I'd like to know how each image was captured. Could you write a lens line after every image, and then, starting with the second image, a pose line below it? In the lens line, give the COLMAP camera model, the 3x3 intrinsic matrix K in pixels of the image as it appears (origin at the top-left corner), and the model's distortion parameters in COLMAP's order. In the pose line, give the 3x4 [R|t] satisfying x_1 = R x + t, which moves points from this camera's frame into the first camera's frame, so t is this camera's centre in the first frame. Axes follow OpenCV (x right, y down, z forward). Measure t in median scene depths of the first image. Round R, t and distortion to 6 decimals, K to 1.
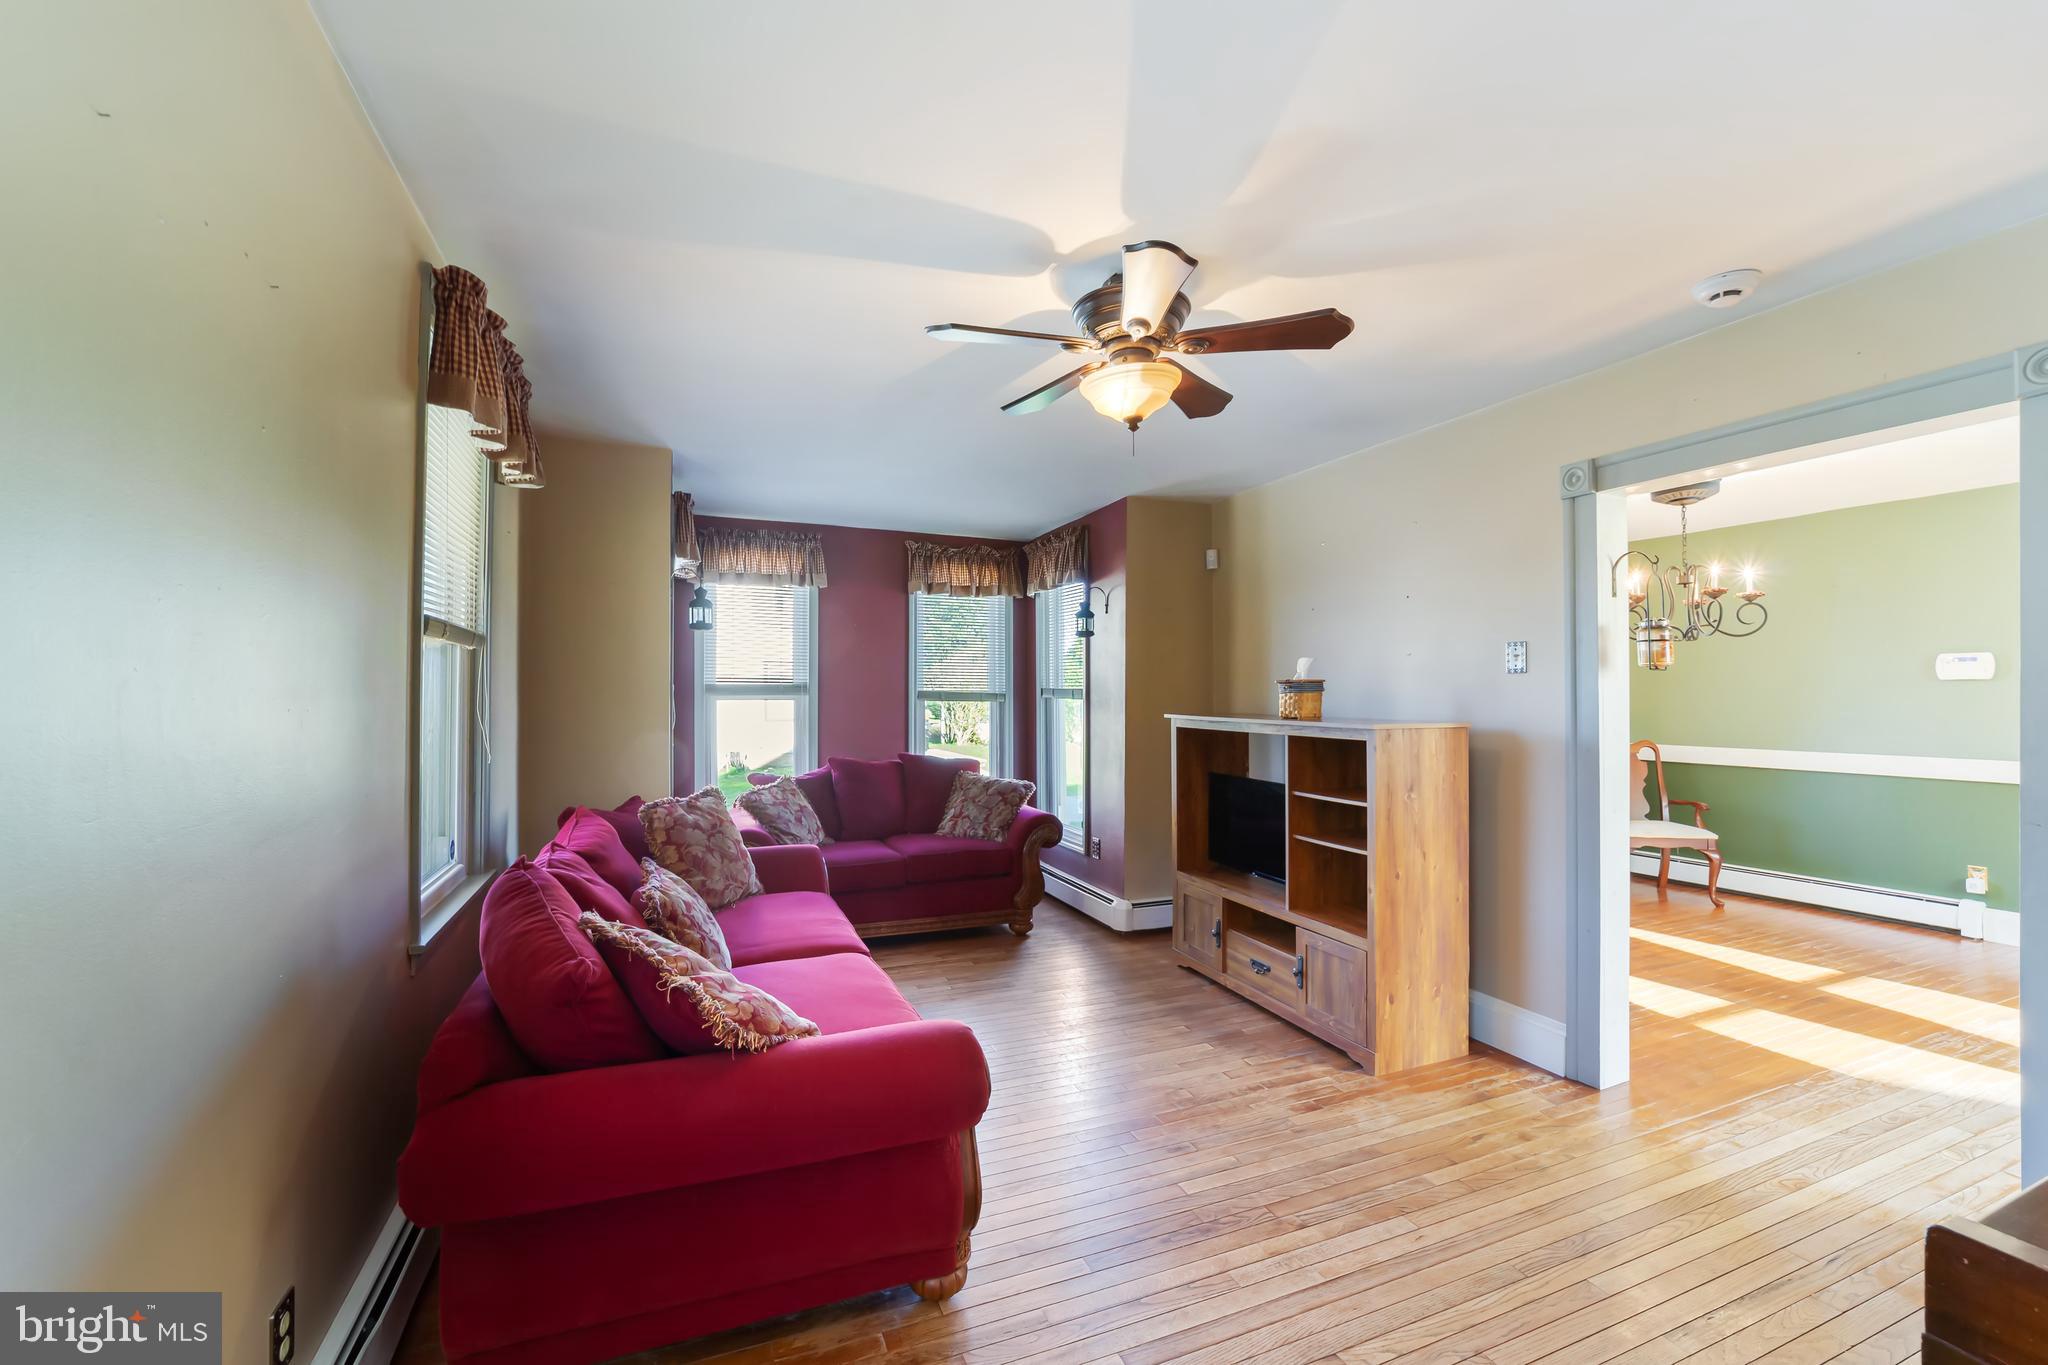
lens RADIAL K [[798.3, 0, 1017.1], [0, 798.3, 688.4], [0, 0, 1]] dist [-0.002976, -0.000030]
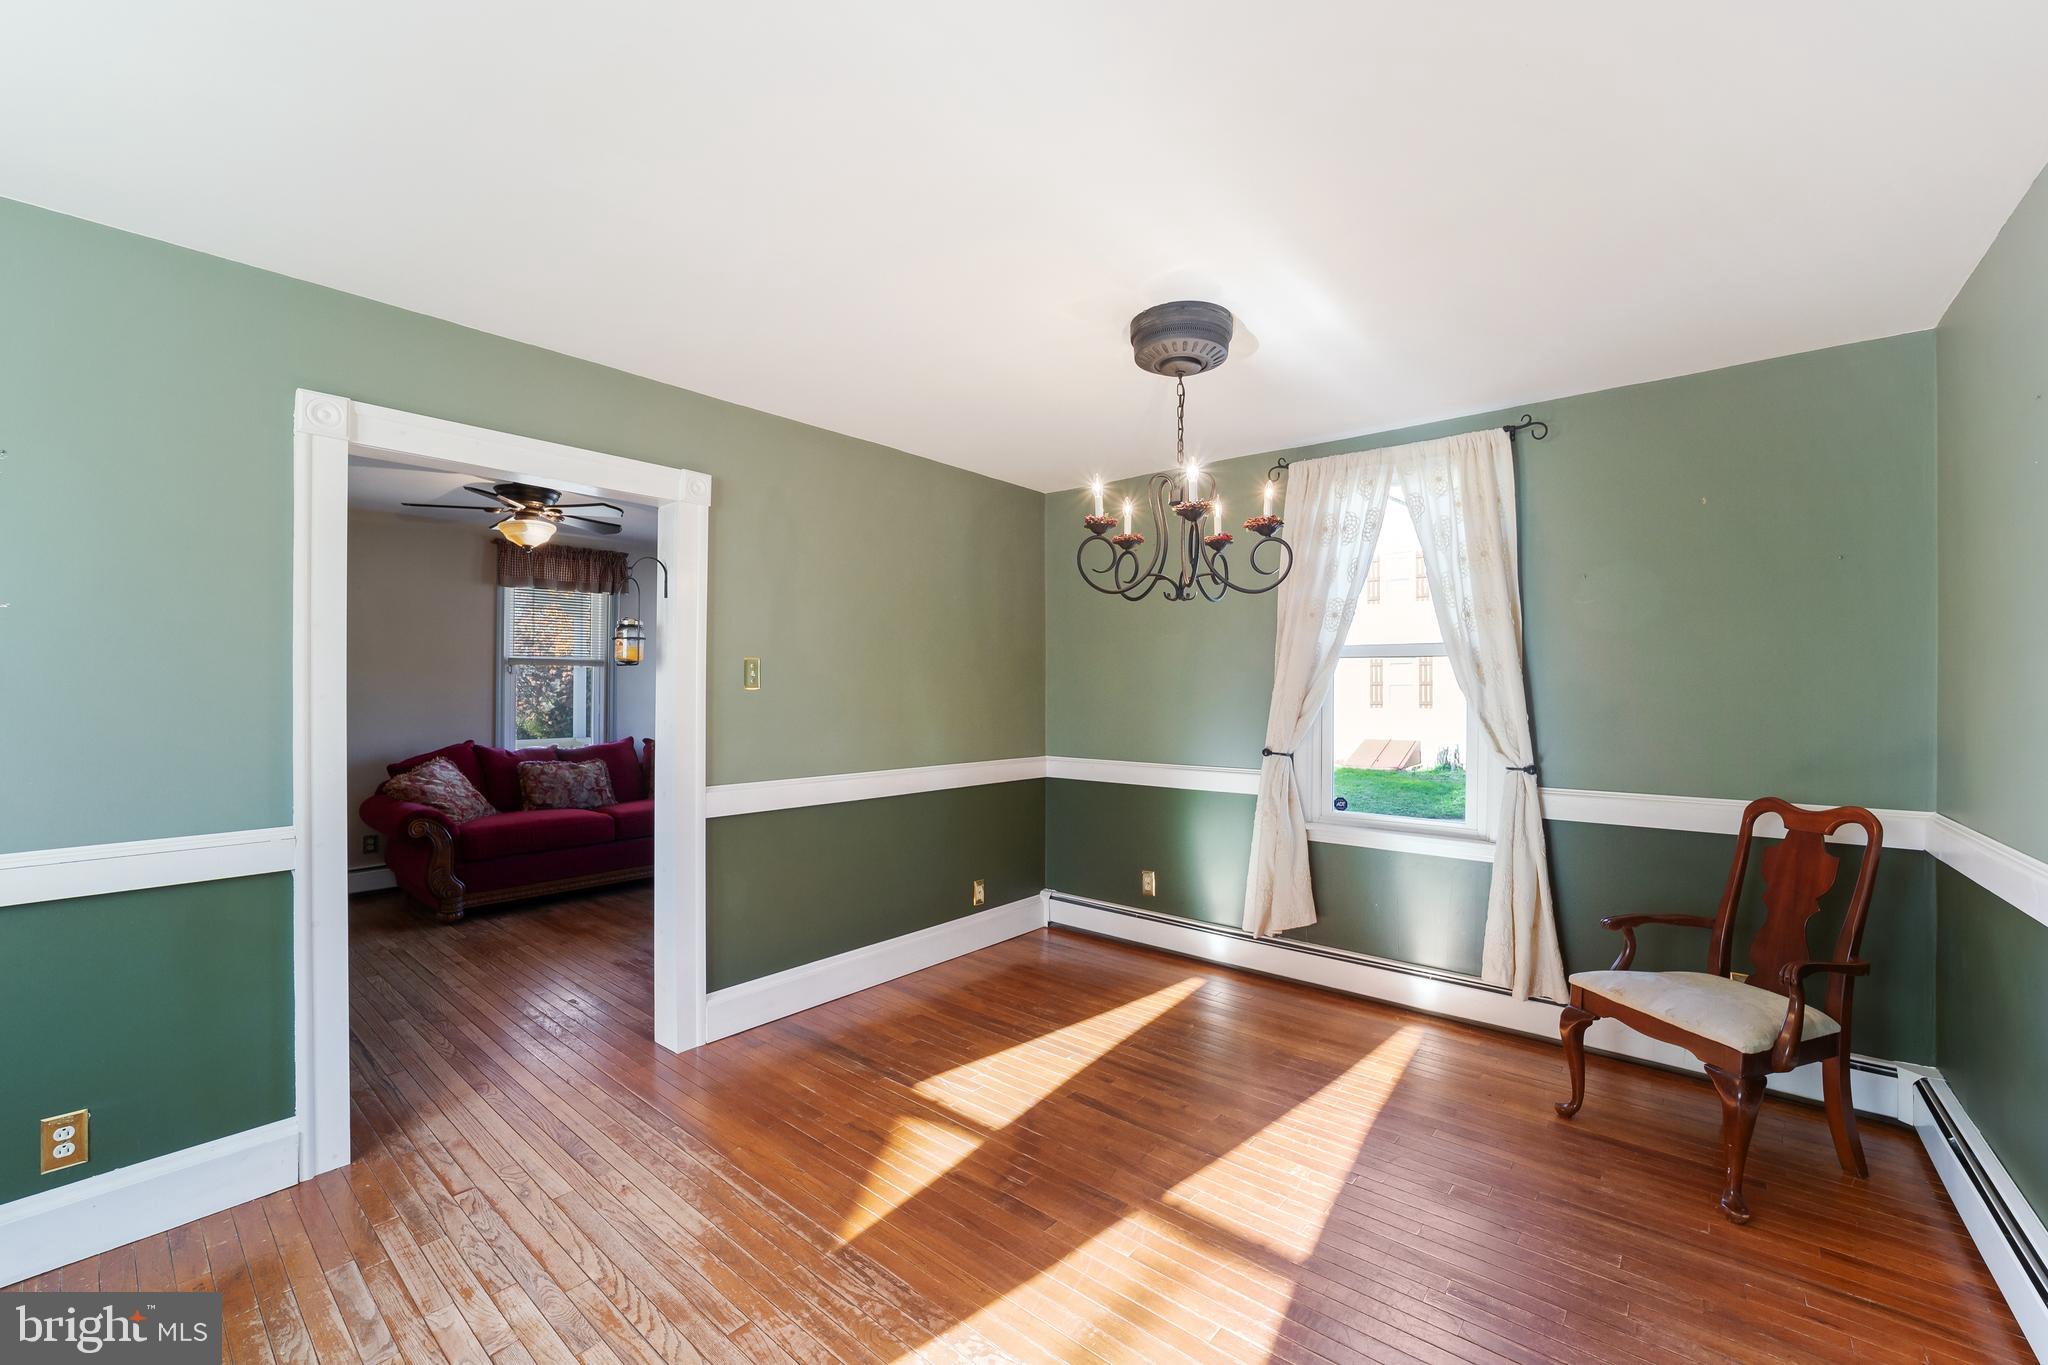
lens RADIAL K [[798.3, 0, 1017.1], [0, 798.3, 688.4], [0, 0, 1]] dist [-0.002976, -0.000030]
pose [[0.465016, 0.000799, -0.885302, 1.915249], [0.008208, 0.999953, 0.005214, 0.004864], [0.885264, -0.009691, 0.464987, 0.910380]]
